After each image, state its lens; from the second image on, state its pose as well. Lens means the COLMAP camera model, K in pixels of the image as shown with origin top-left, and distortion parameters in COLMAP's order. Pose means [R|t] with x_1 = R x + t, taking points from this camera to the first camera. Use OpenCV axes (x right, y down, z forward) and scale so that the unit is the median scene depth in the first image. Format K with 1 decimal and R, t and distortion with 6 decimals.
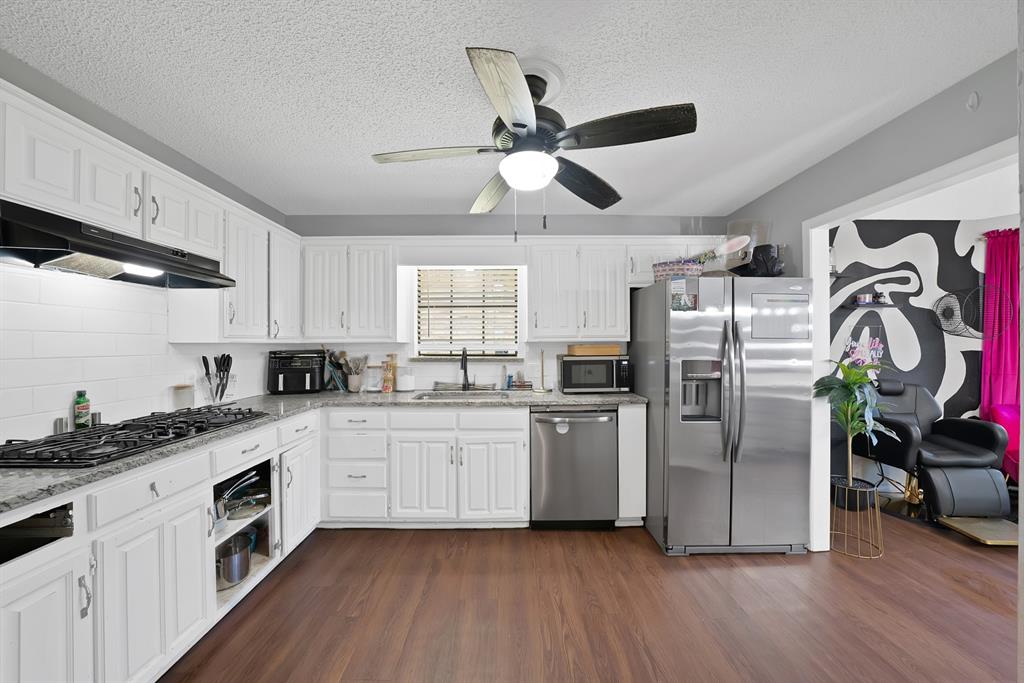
lens RADIAL K [[355.5, 0, 520.5], [0, 355.5, 339.9], [0, 0, 1]] dist [-0.019956, 0.000114]
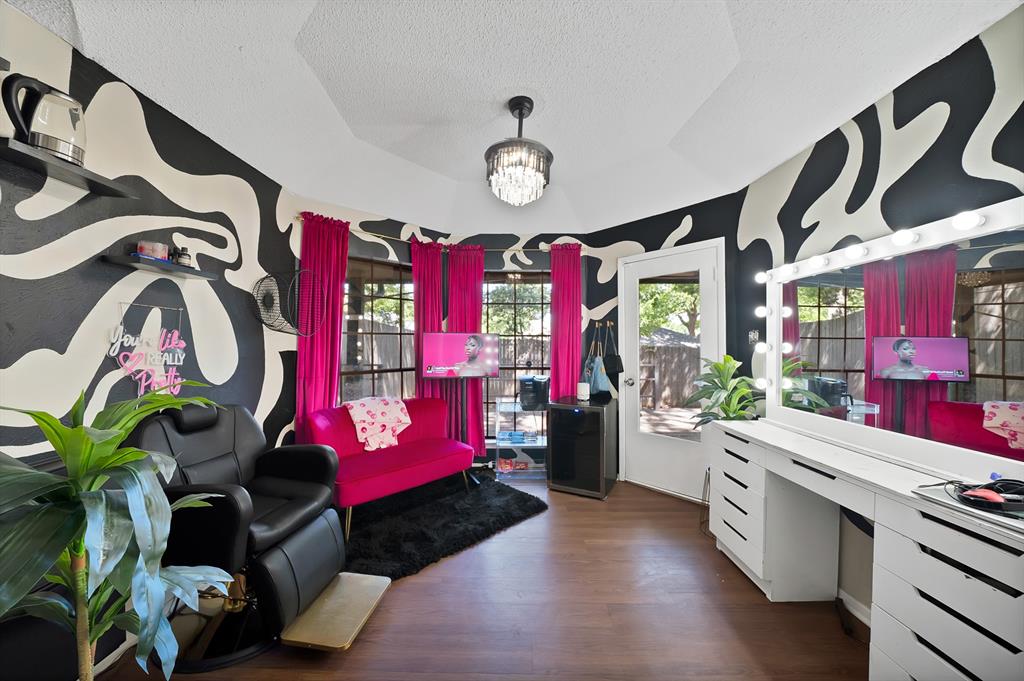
lens RADIAL K [[365.3, 0, 508.3], [0, 365.3, 343.1], [0, 0, 1]] dist [-0.016988, 0.000196]
pose [[0.025114, 0.006822, 0.999661, 0.469811], [-0.007563, 0.999949, -0.006634, 0.015033], [-0.999656, -0.007394, 0.025164, 0.459599]]
